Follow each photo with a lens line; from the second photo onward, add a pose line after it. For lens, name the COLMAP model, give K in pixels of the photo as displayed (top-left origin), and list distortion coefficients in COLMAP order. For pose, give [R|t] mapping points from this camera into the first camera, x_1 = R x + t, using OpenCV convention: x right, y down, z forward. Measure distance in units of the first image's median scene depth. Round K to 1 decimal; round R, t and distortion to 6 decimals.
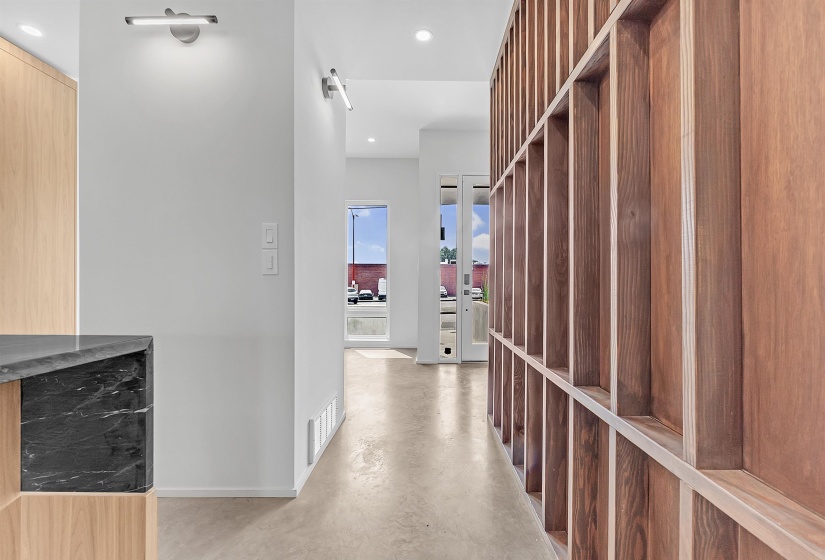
lens RADIAL K [[361.8, 0, 417.2], [0, 361.8, 282.1], [0, 0, 1]] dist [-0.005158, 0.000805]
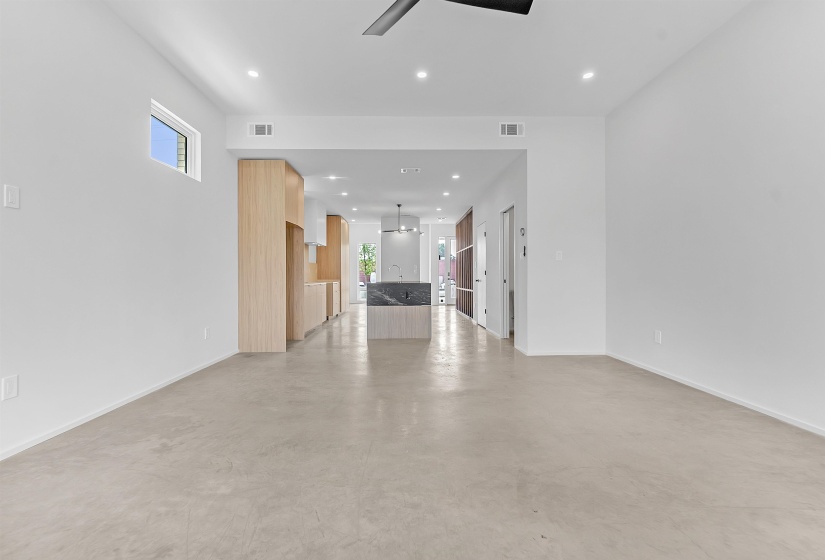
lens RADIAL K [[361.8, 0, 415.3], [0, 361.8, 276.6], [0, 0, 1]] dist [-0.005158, 0.000805]
pose [[0.997853, -0.008019, 0.065008, -0.292842], [0.007689, 0.999956, 0.005323, -0.005319], [-0.065048, -0.004812, 0.997871, -1.705897]]
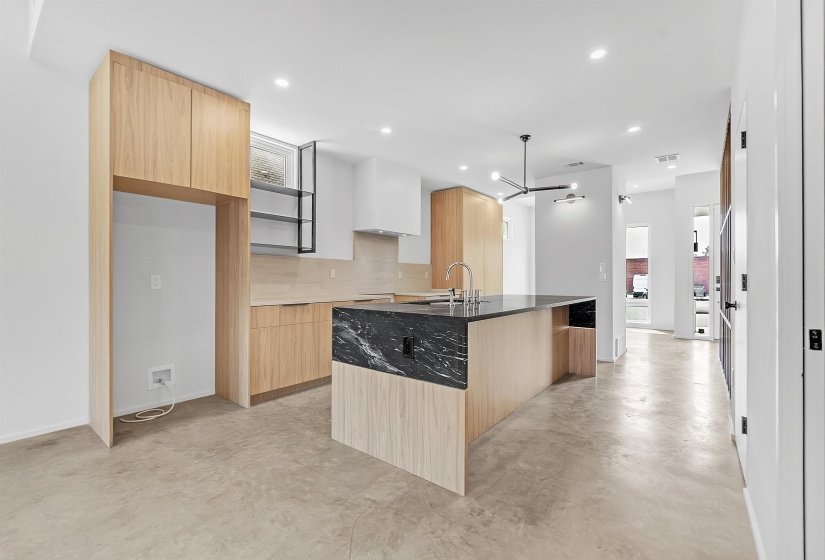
lens RADIAL K [[361.8, 0, 412.7], [0, 361.8, 280.3], [0, 0, 1]] dist [-0.005158, 0.000805]
pose [[0.797922, -0.004405, -0.602745, 0.037362], [0.007280, 0.999971, 0.002329, -0.016222], [0.602717, -0.006247, 0.797931, -0.776756]]
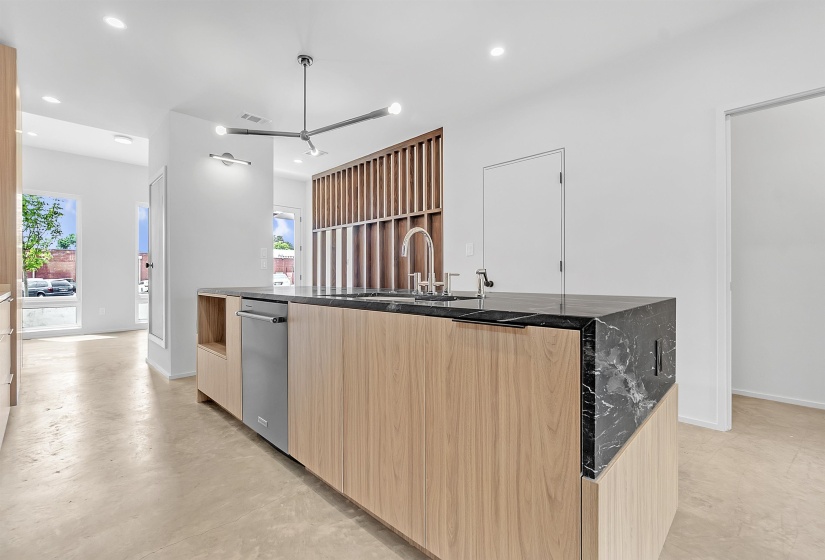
lens RADIAL K [[361.8, 0, 409.6], [0, 361.8, 276.7], [0, 0, 1]] dist [-0.005158, 0.000805]
pose [[0.677676, -0.006370, 0.735333, -0.568580], [-0.000857, 0.999955, 0.009453, 0.002384], [-0.735360, -0.007036, 0.677640, -0.474218]]
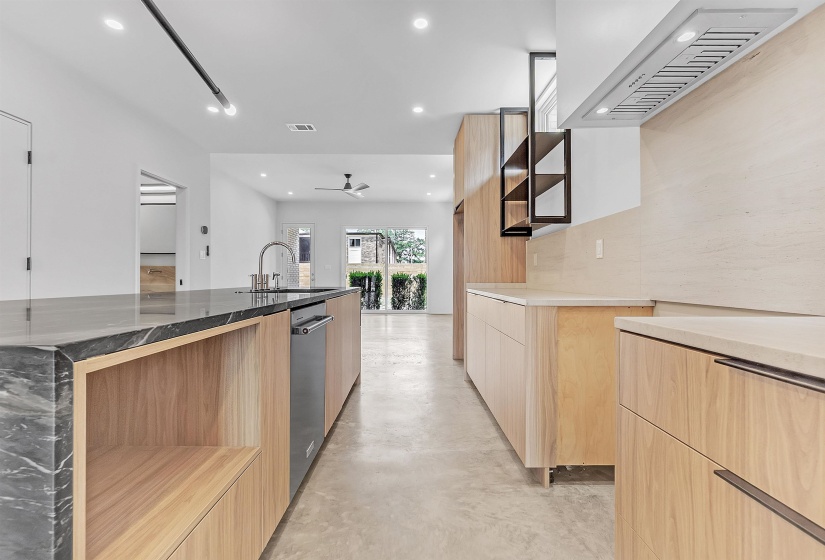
lens RADIAL K [[361.8, 0, 408.5], [0, 361.8, 274.6], [0, 0, 1]] dist [-0.005158, 0.000805]
pose [[-0.999748, -0.009148, -0.020508, -0.461412], [-0.008825, 0.999837, -0.015748, 0.008672], [0.020648, -0.015563, -0.999666, 0.310970]]
